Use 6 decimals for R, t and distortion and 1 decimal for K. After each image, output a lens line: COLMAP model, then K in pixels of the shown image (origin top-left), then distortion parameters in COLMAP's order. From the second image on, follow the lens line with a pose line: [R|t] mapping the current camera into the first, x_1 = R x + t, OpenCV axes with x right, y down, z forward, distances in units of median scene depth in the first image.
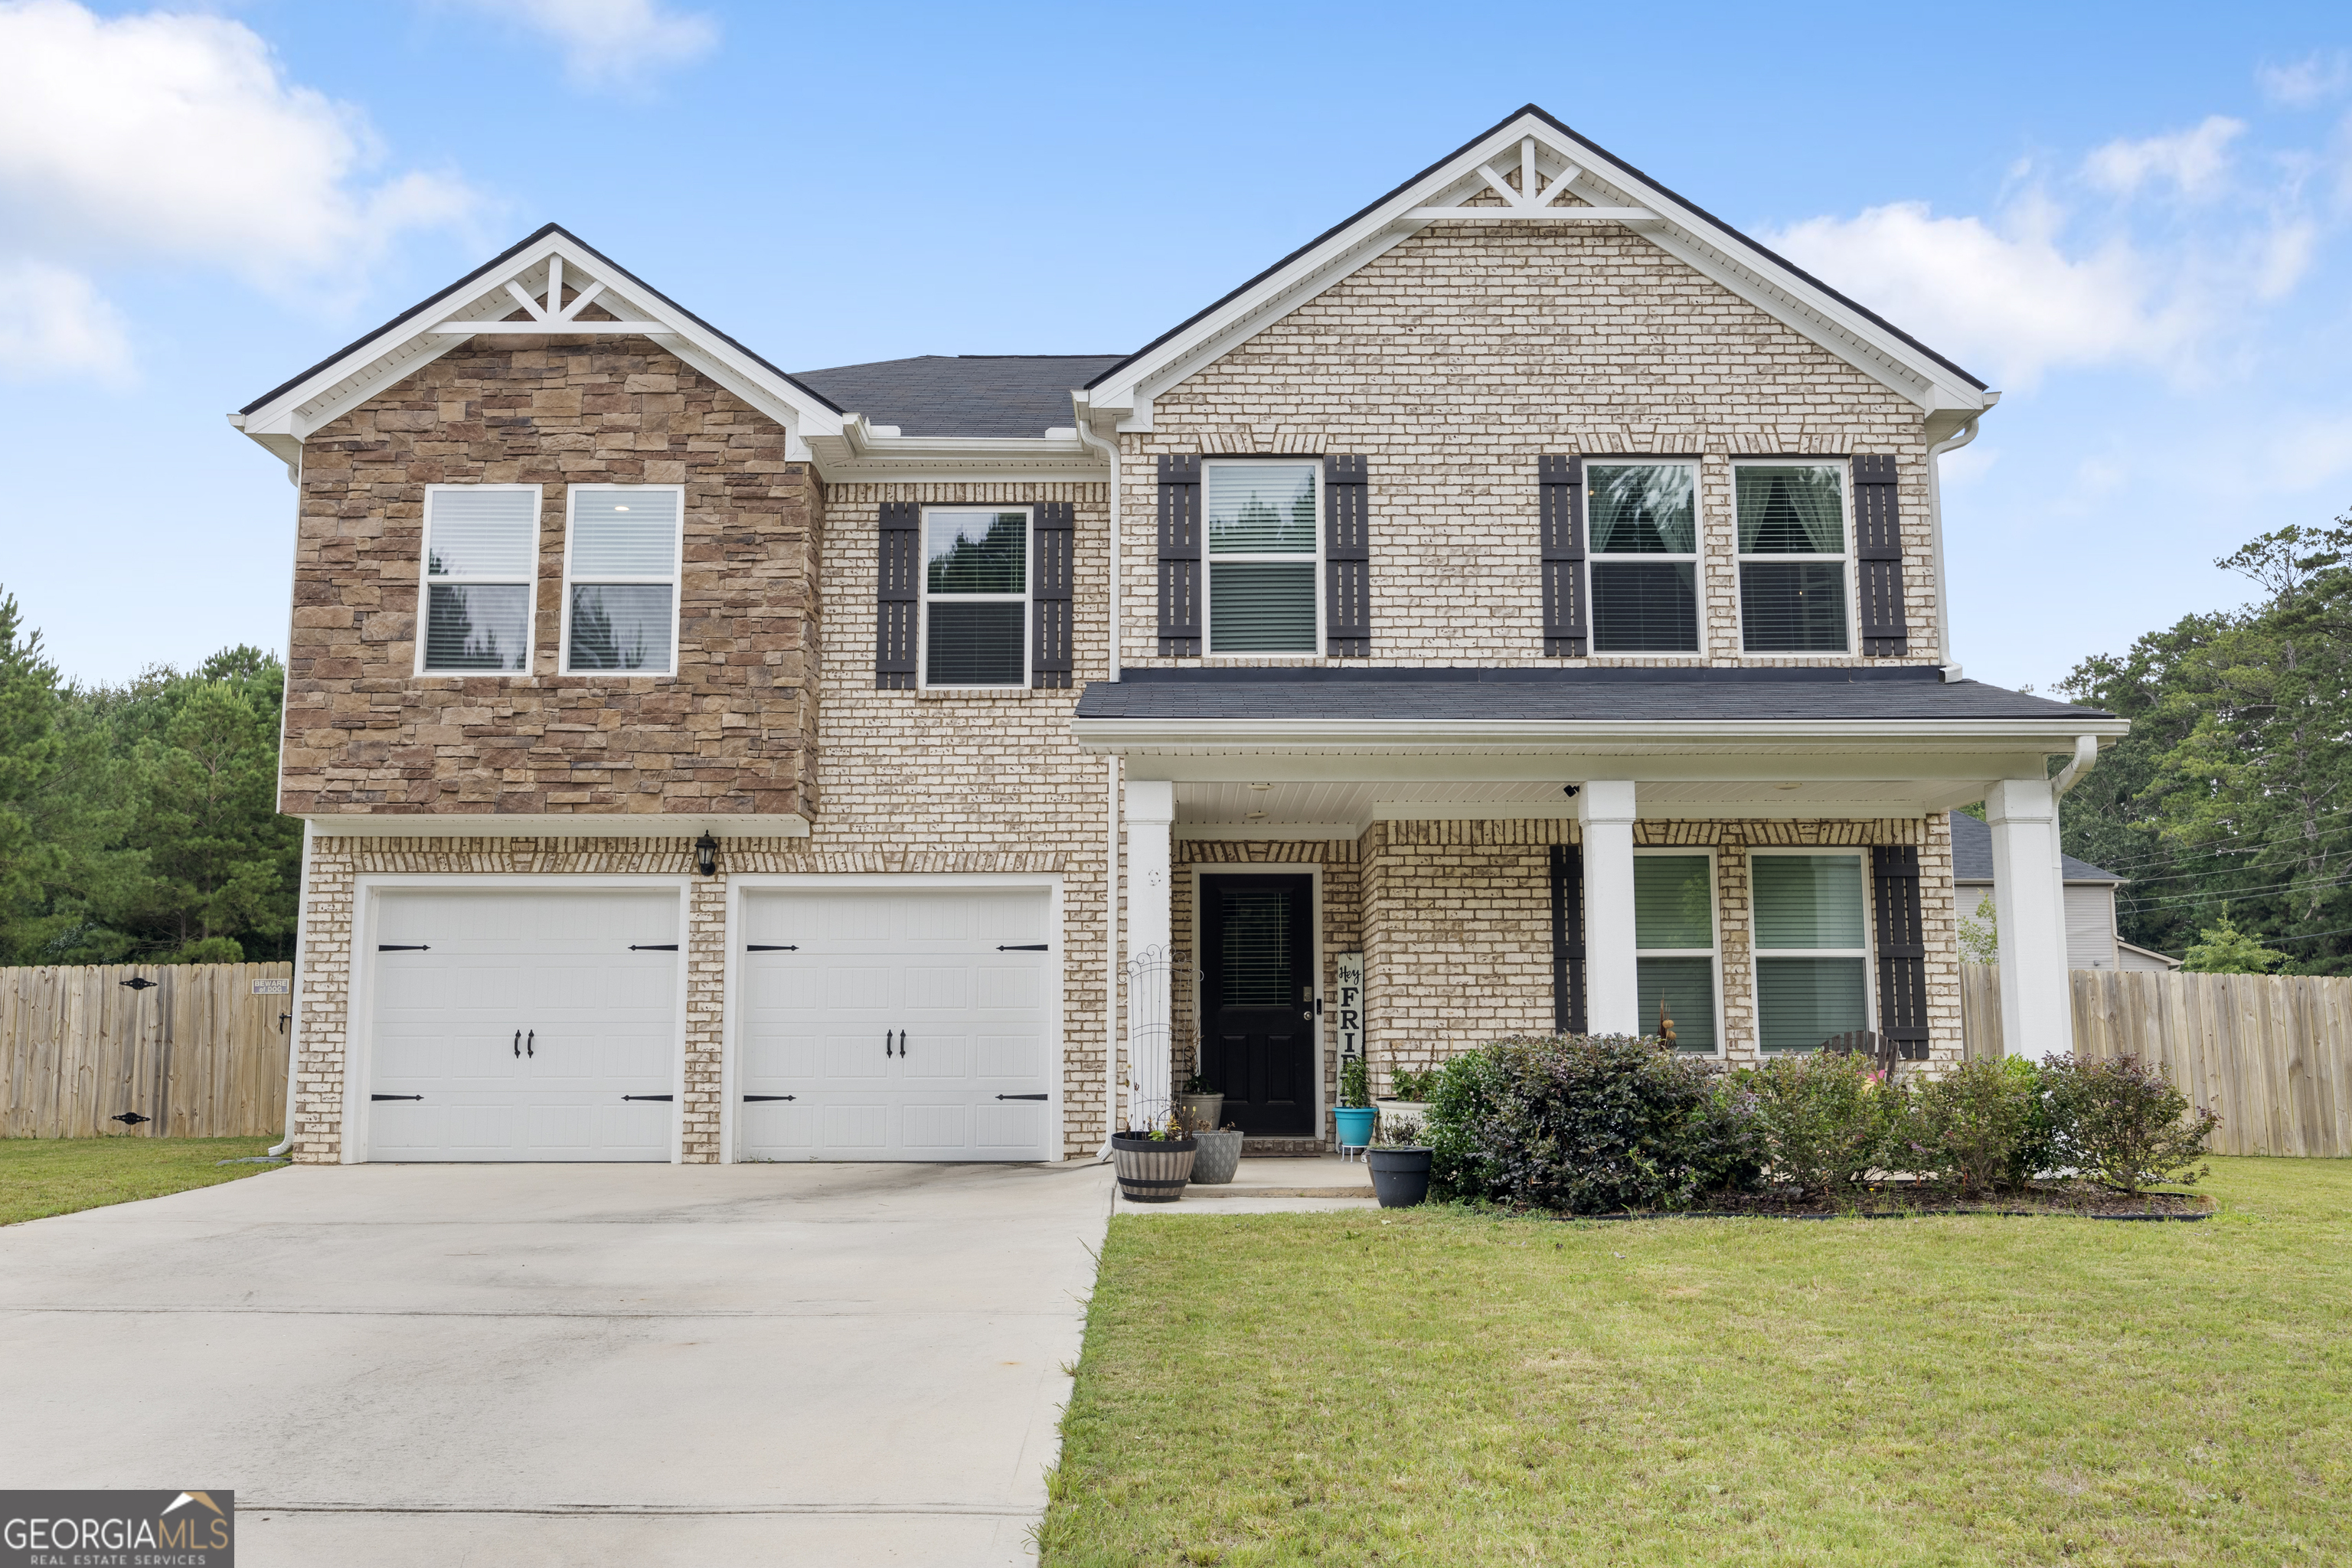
lens RADIAL K [[1922.7, 0, 1175.0], [0, 1922.7, 783.6], [0, 0, 1]] dist [-0.007467, 0.005524]
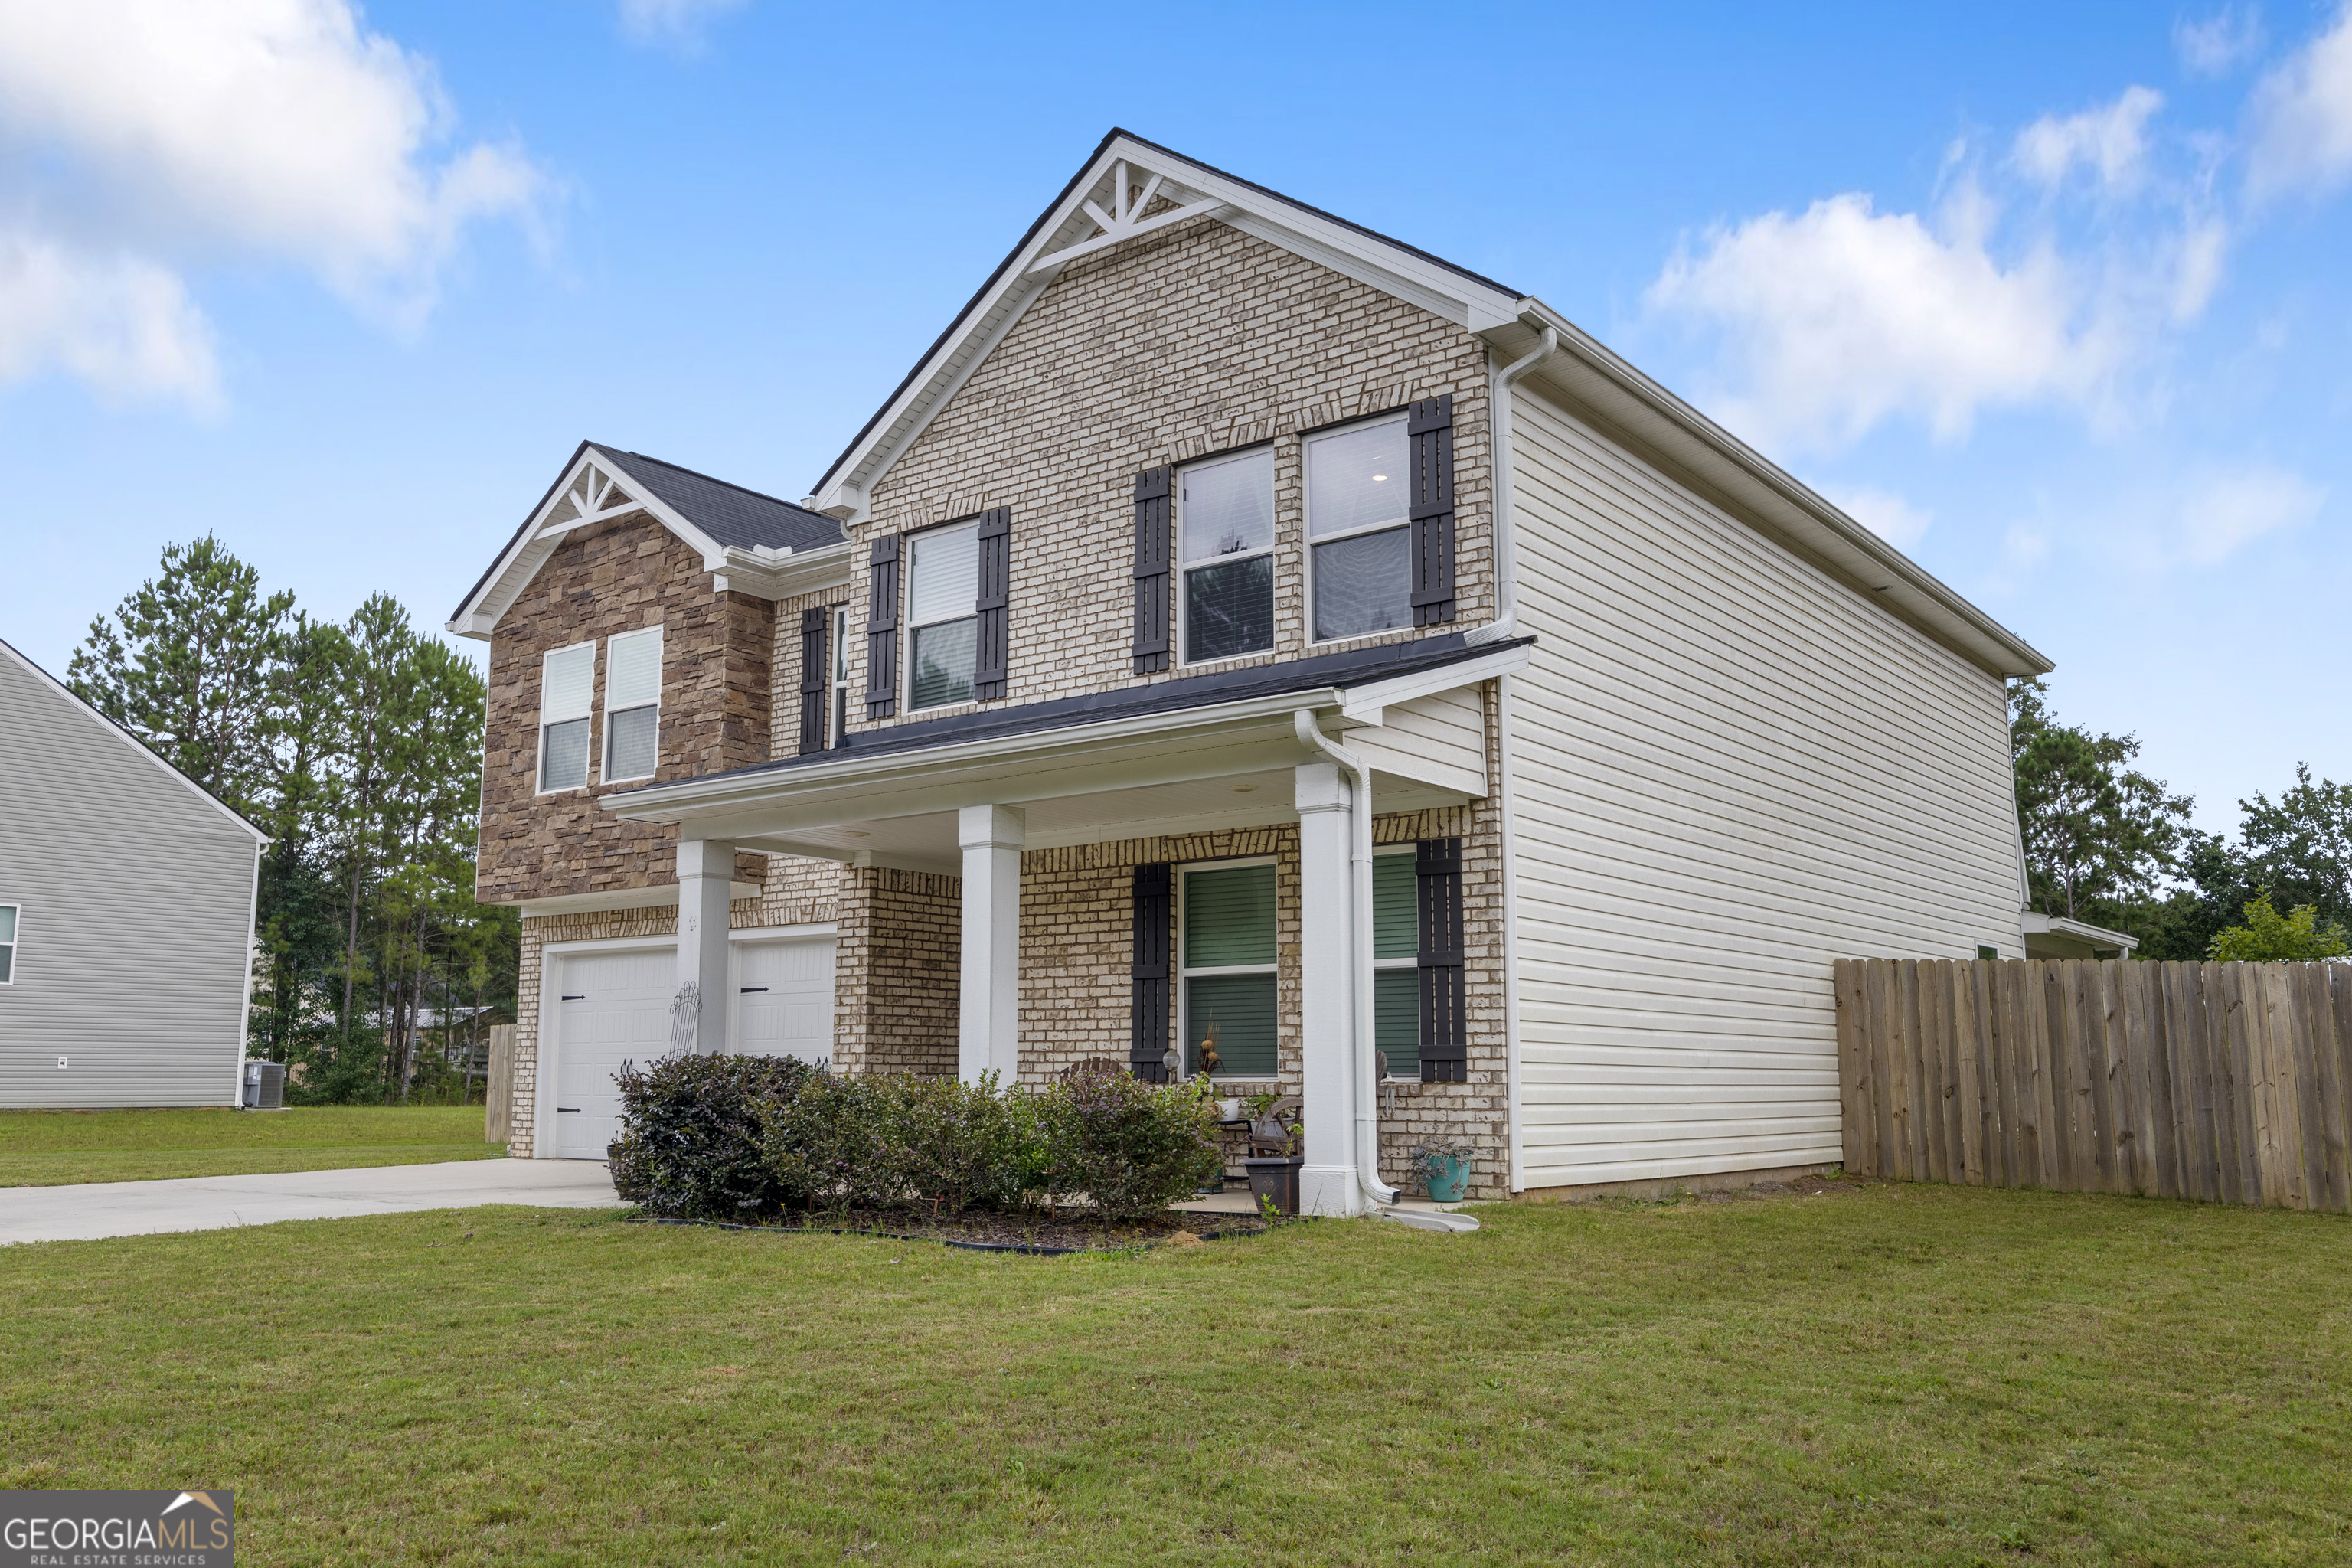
lens RADIAL K [[1901.9, 0, 1175.0], [0, 1901.9, 785.8], [0, 0, 1]] dist [-0.012520, -0.002865]
pose [[0.784092, -0.094832, -0.613356, 0.789765], [0.086378, 0.995314, -0.043465, 0.034377], [0.614604, -0.018900, 0.788609, 0.231388]]
